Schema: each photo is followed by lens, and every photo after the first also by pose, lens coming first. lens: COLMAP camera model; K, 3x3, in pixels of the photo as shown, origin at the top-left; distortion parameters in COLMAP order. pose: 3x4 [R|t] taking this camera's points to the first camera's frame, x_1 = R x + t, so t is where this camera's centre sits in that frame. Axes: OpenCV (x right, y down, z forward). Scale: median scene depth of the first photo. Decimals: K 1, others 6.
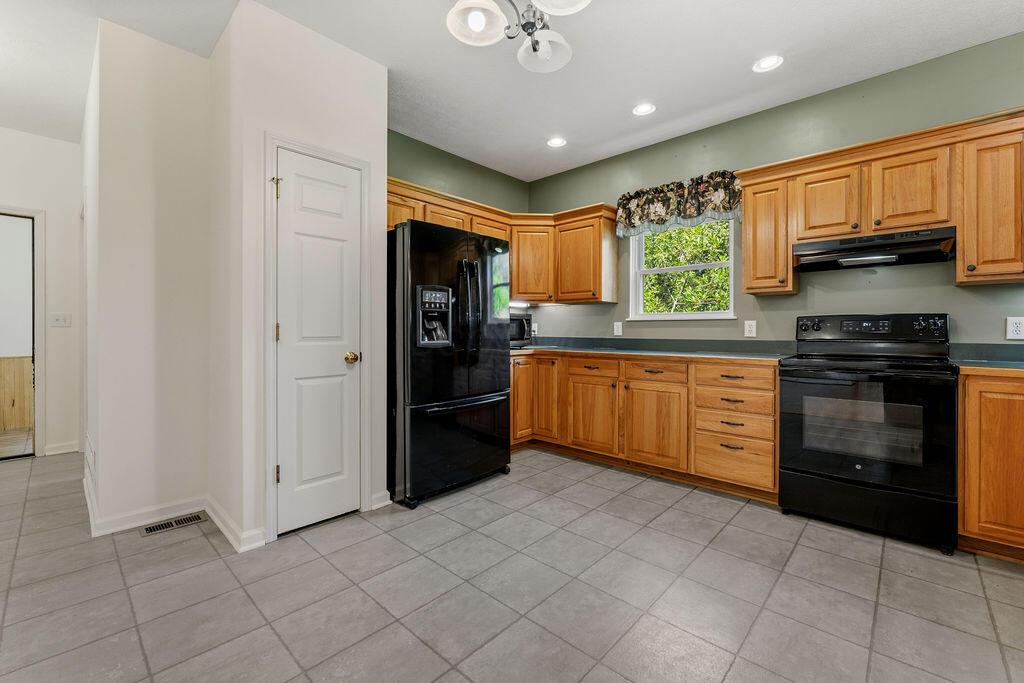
lens RADIAL K [[427.0, 0, 520.6], [0, 427.0, 332.0], [0, 0, 1]] dist [-0.004583, 0.000176]
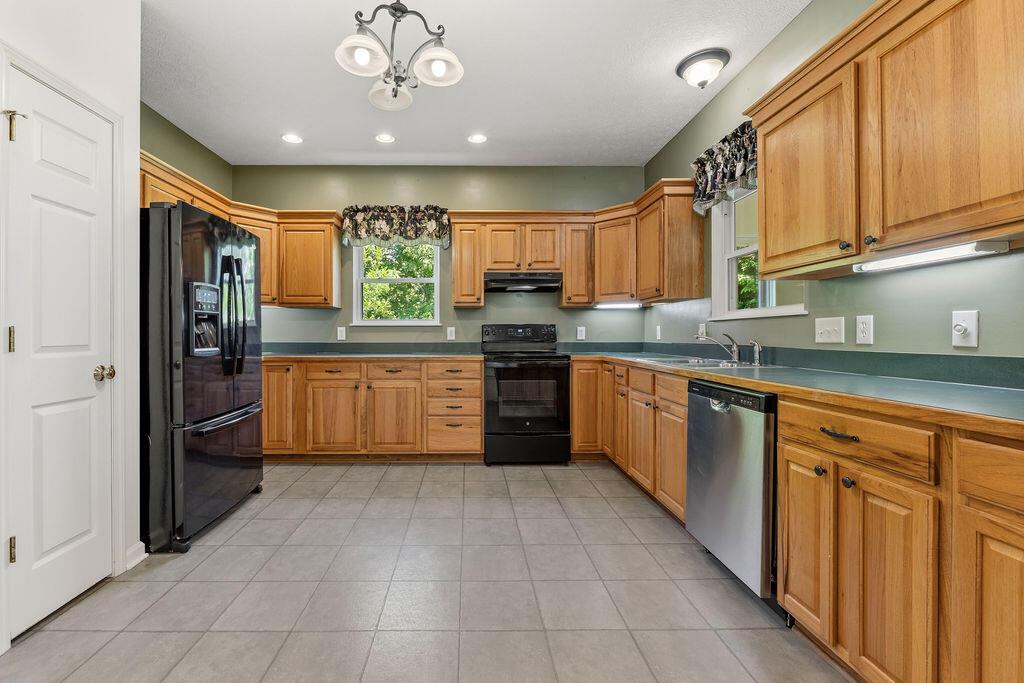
lens RADIAL K [[427.0, 0, 518.4], [0, 427.0, 336.9], [0, 0, 1]] dist [-0.004583, 0.000176]
pose [[0.683718, -0.005267, 0.729727, -0.324084], [0.003434, 0.999986, 0.004000, -0.002594], [-0.729738, -0.000229, 0.683726, -0.027237]]
